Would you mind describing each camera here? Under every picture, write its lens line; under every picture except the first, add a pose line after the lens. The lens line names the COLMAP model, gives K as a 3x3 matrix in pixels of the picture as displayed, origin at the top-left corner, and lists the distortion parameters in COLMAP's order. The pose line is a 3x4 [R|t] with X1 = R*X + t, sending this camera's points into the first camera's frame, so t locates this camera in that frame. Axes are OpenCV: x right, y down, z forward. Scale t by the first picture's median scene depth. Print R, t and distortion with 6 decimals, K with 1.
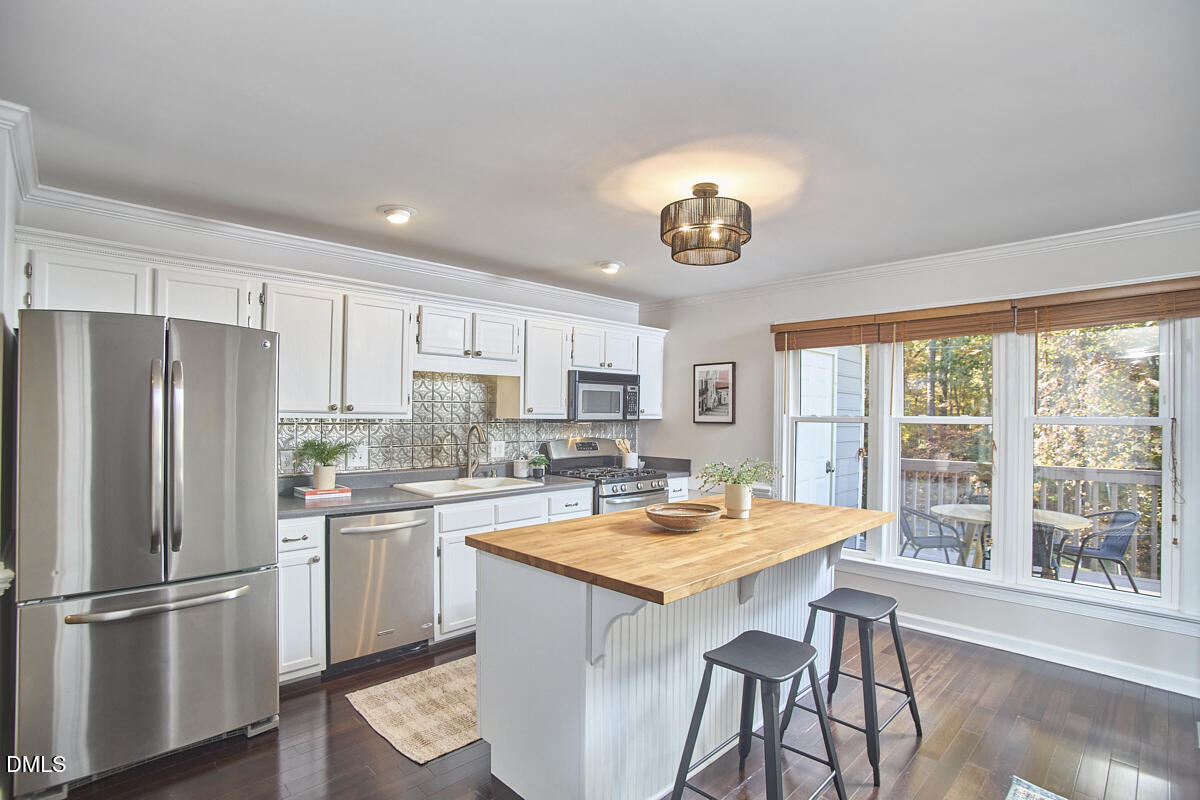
lens RADIAL K [[575.4, 0, 597.7], [0, 575.4, 412.8], [0, 0, 1]] dist [0.000067, 0.000108]
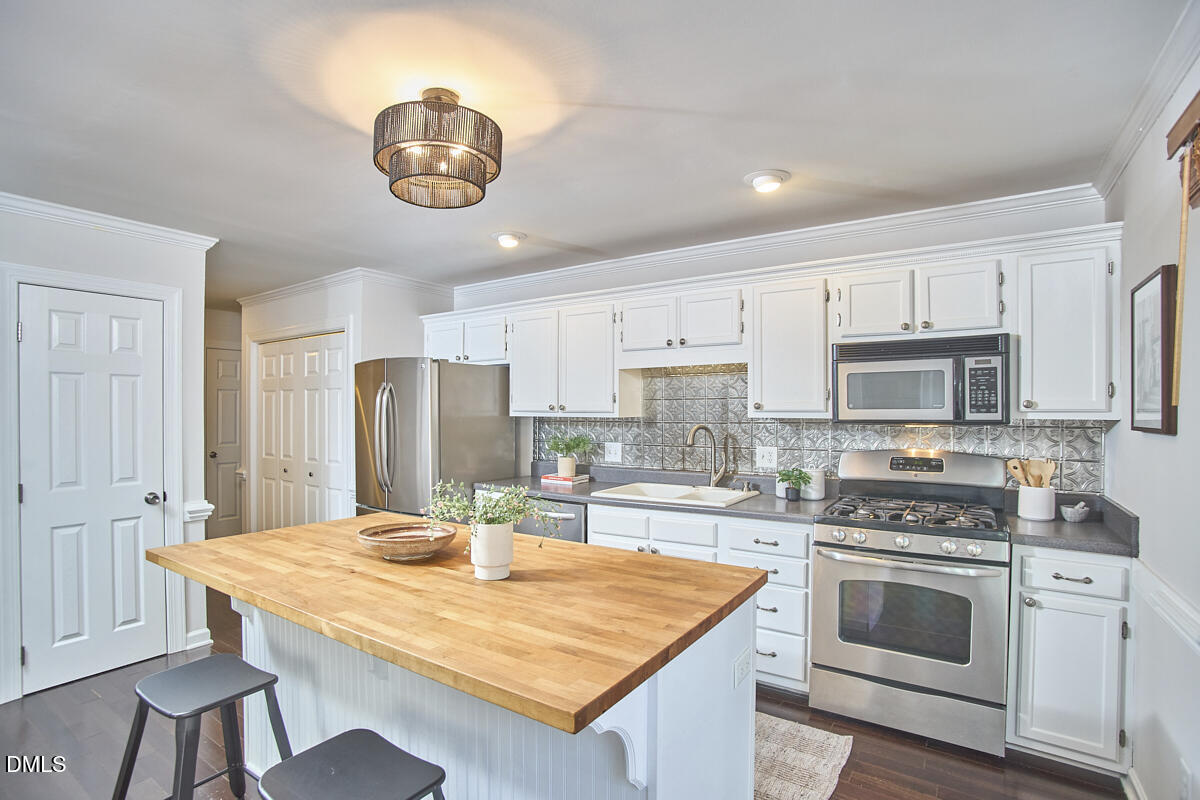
lens RADIAL K [[575.4, 0, 597.7], [0, 575.4, 412.8], [0, 0, 1]] dist [0.000067, 0.000108]
pose [[0.260621, -0.006546, -0.965419, 0.538056], [0.002929, 0.999978, -0.005990, 0.007219], [0.965437, -0.001267, 0.260634, 0.594164]]
